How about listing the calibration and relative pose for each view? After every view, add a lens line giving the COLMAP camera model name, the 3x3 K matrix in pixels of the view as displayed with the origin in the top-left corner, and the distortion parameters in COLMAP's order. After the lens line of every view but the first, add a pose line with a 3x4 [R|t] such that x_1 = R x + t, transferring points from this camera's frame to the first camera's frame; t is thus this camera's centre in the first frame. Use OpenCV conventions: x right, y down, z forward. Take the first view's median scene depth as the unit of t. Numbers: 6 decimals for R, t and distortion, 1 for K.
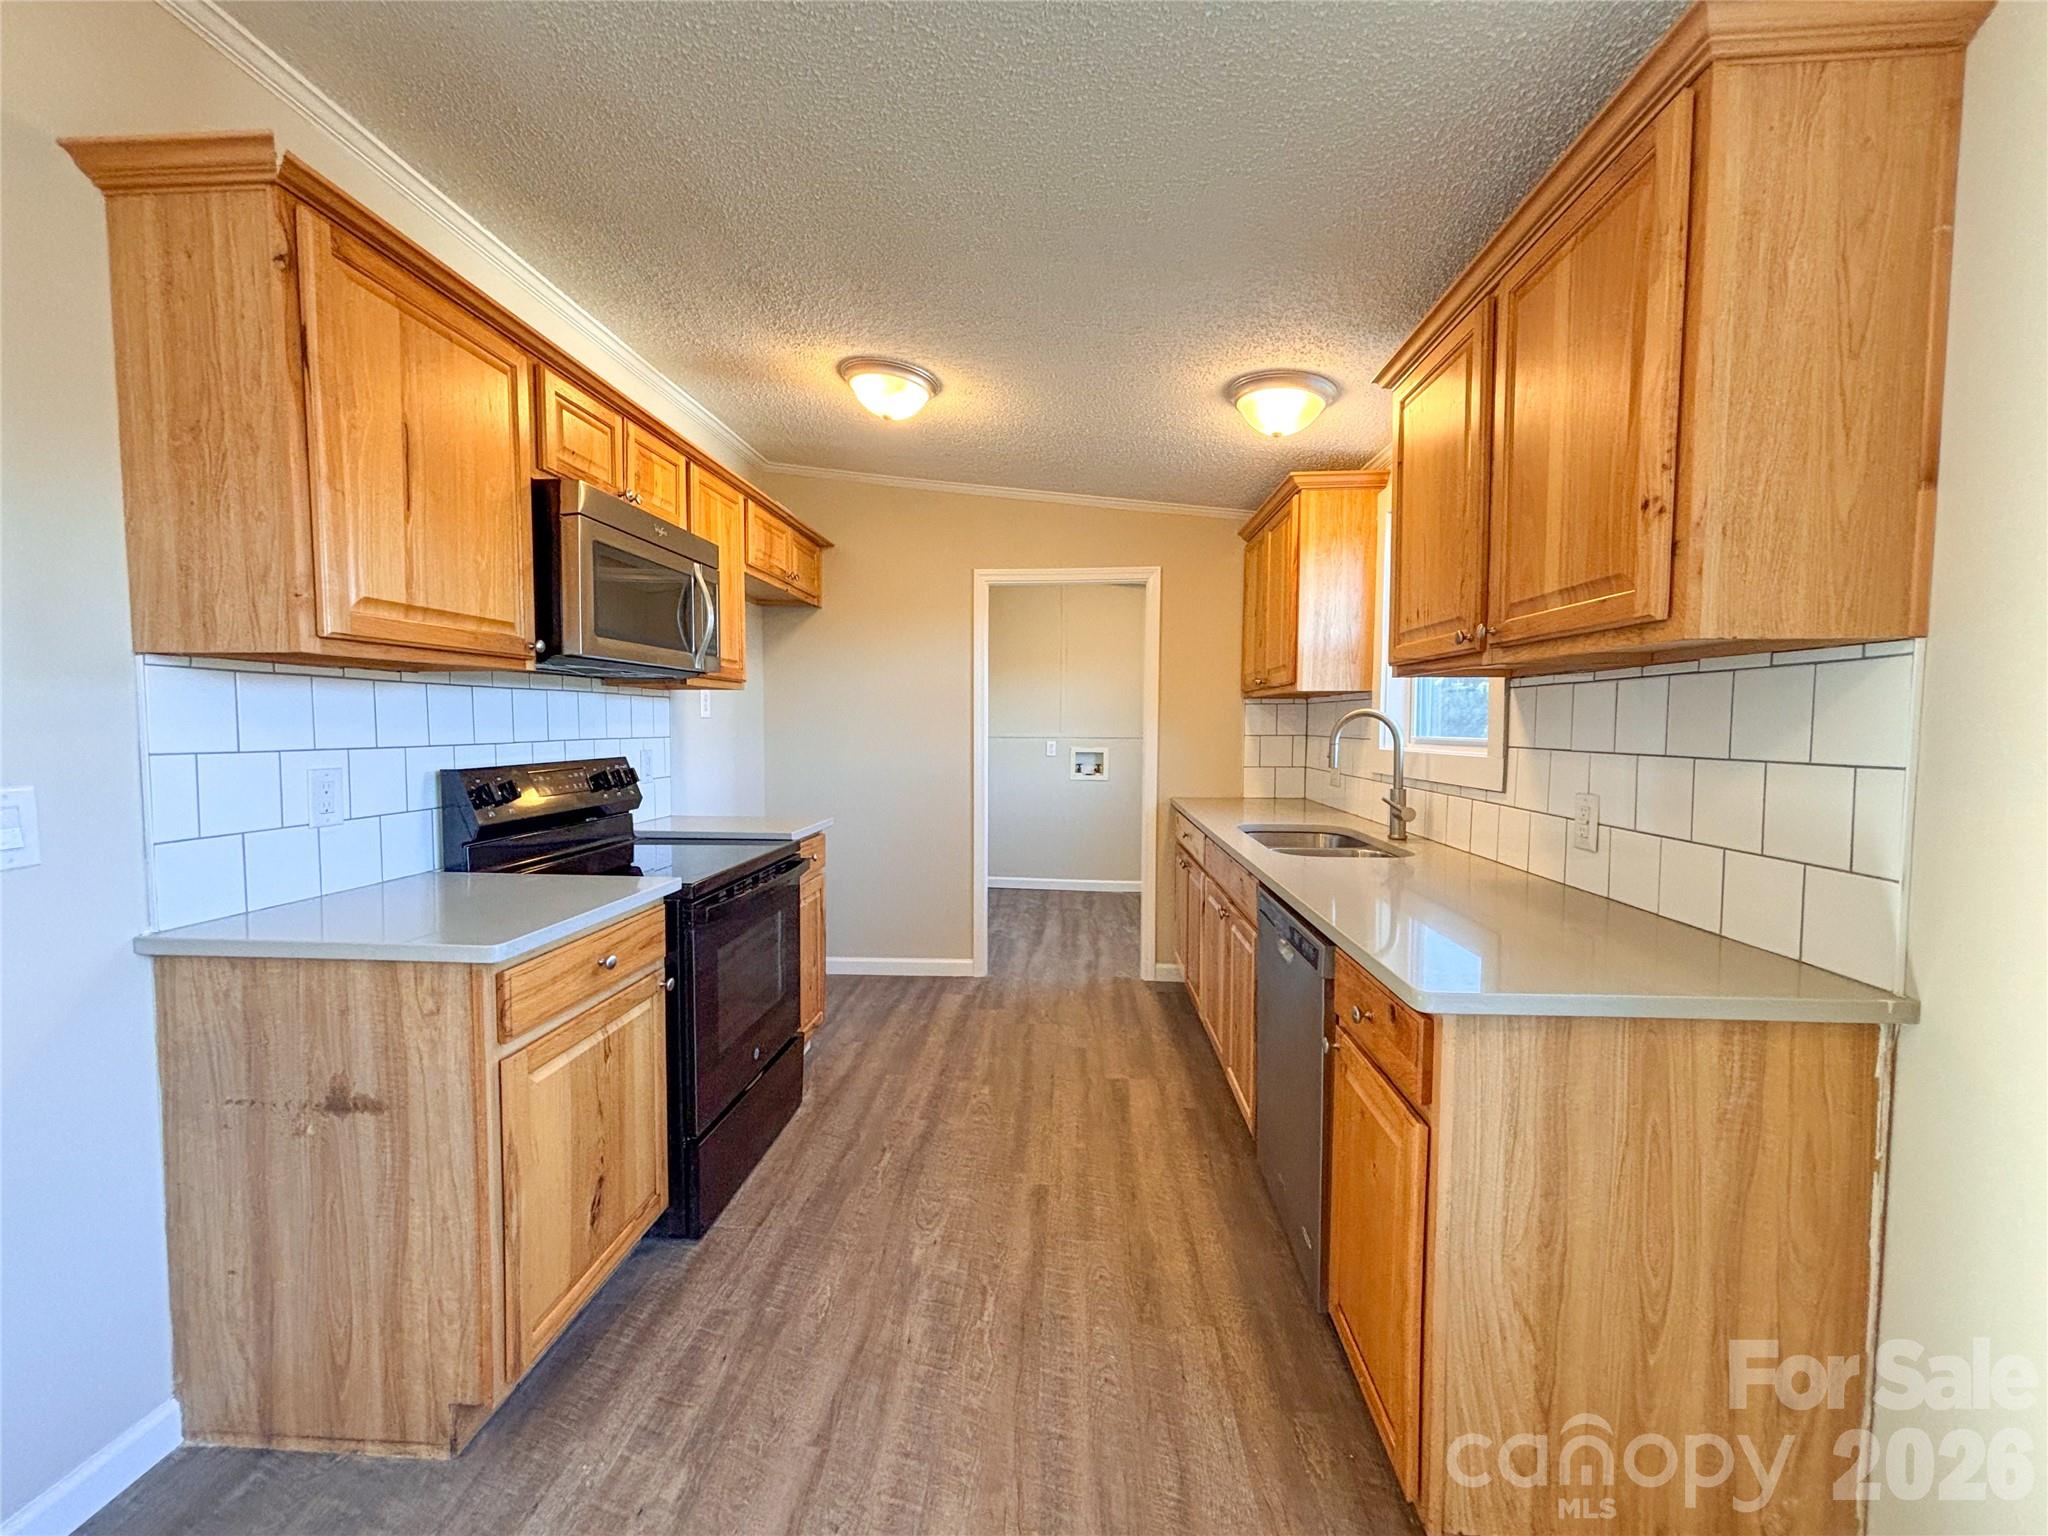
lens RADIAL K [[825.3, 0, 1025.0], [0, 825.3, 761.5], [0, 0, 1]] dist [0.001507, 0.000060]
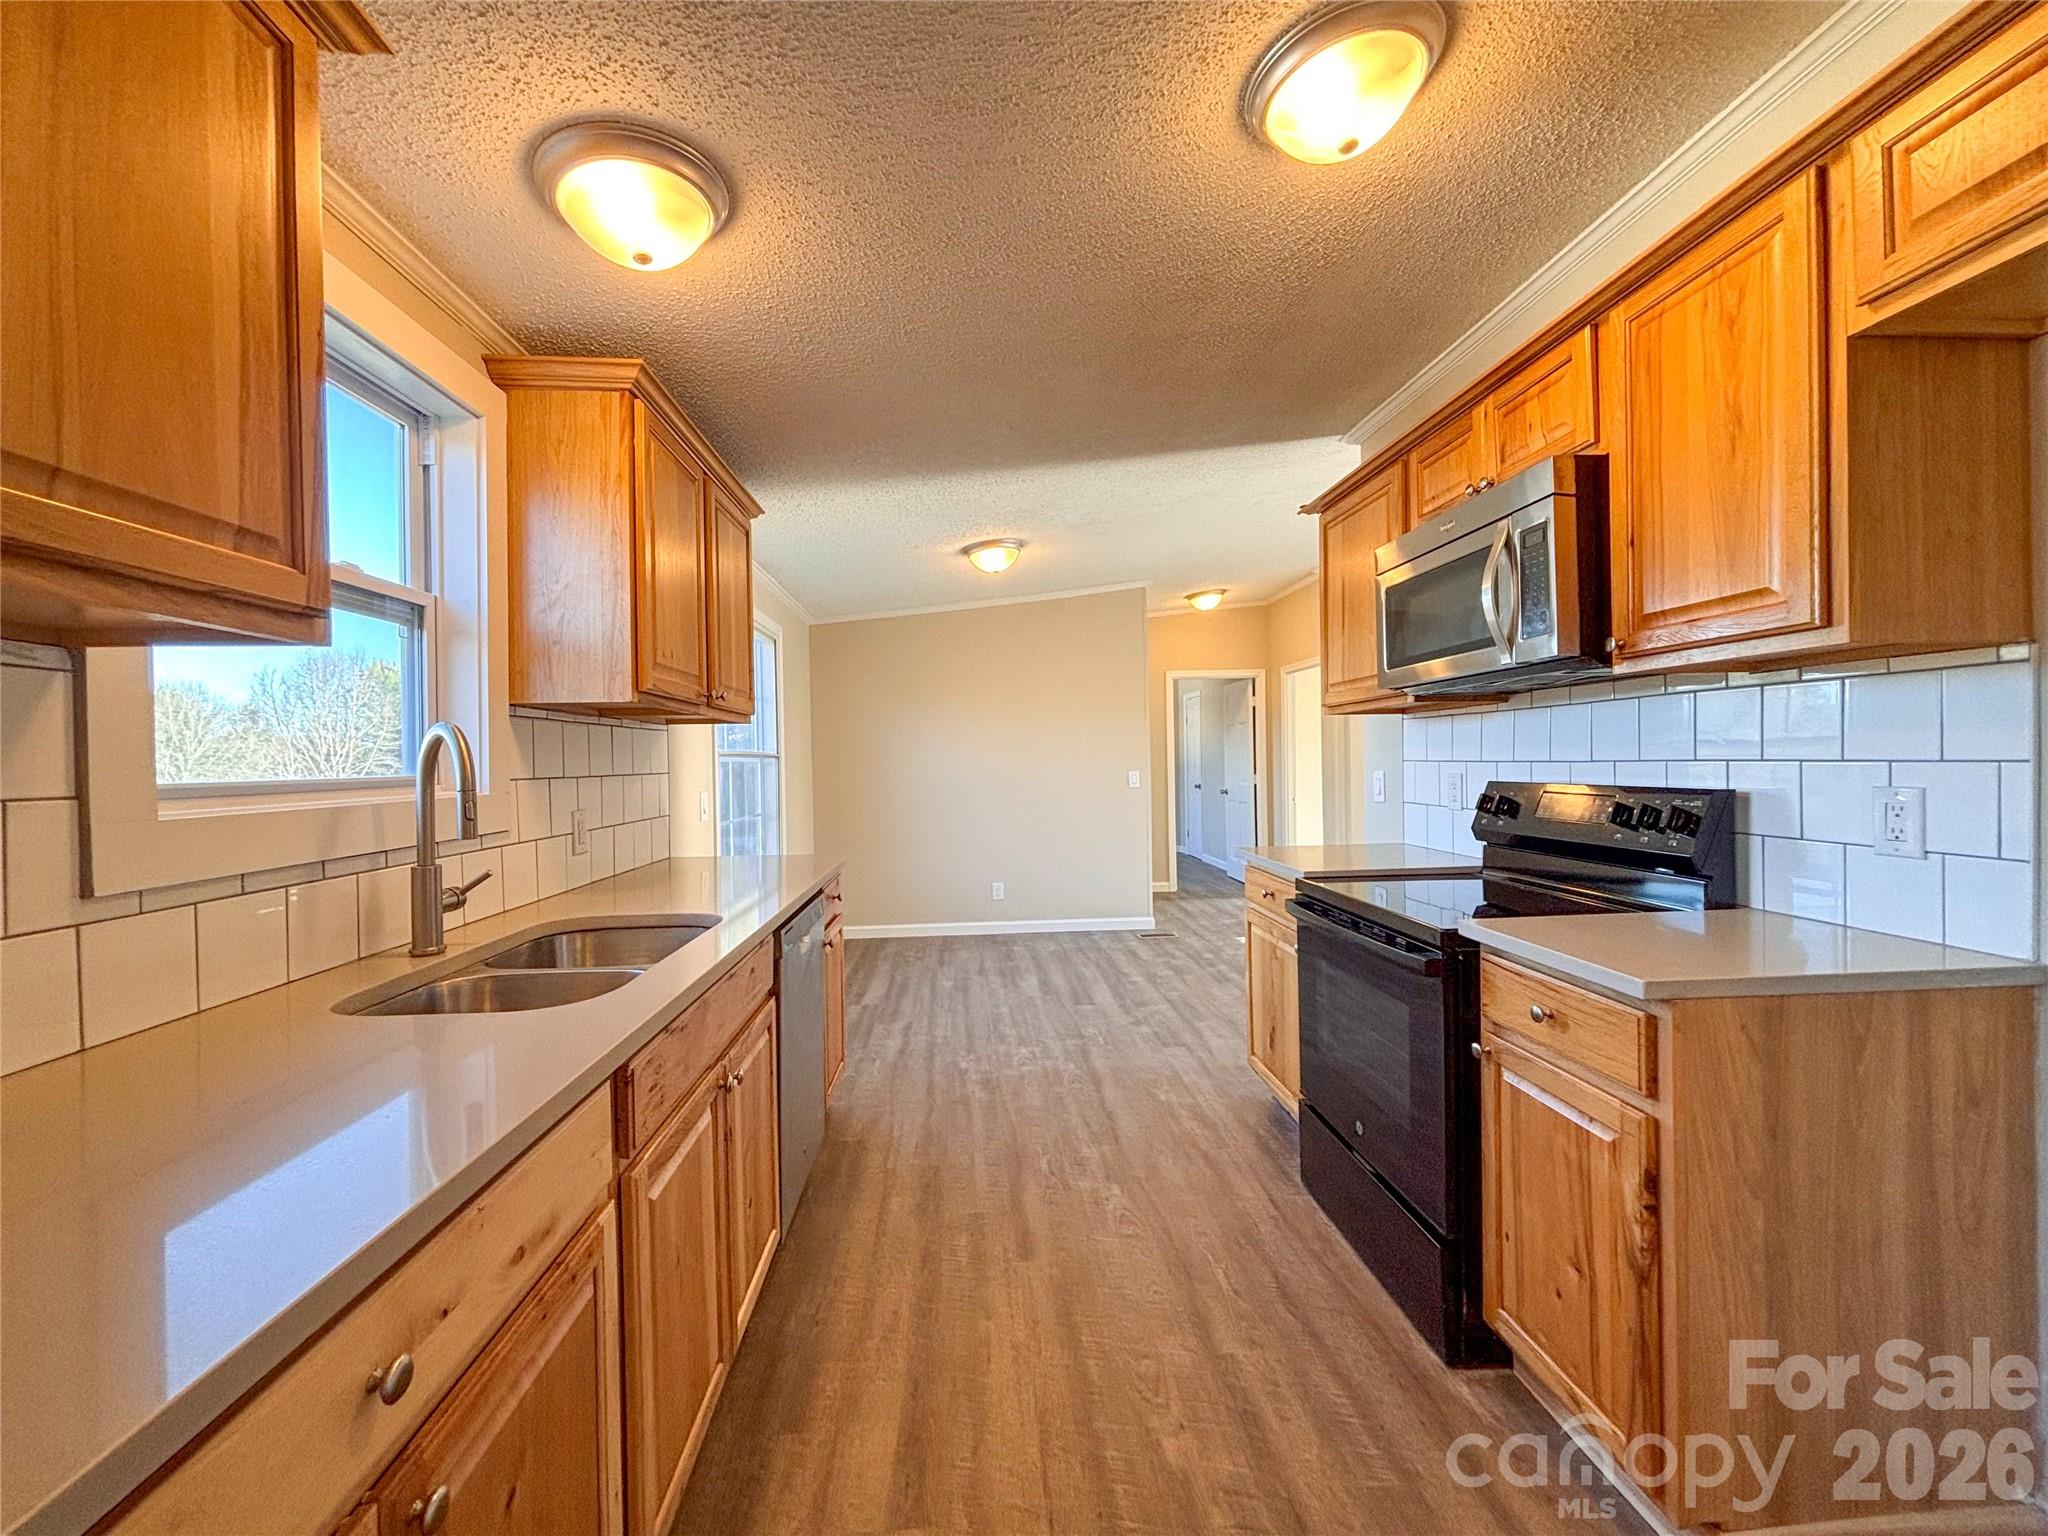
lens RADIAL K [[825.3, 0, 1027.0], [0, 825.3, 770.5], [0, 0, 1]] dist [0.001507, 0.000060]
pose [[-0.990579, 0.013814, -0.136241, 0.152522], [0.006674, 0.998587, 0.052727, -0.075573], [0.136776, 0.051321, -0.989272, 2.131850]]
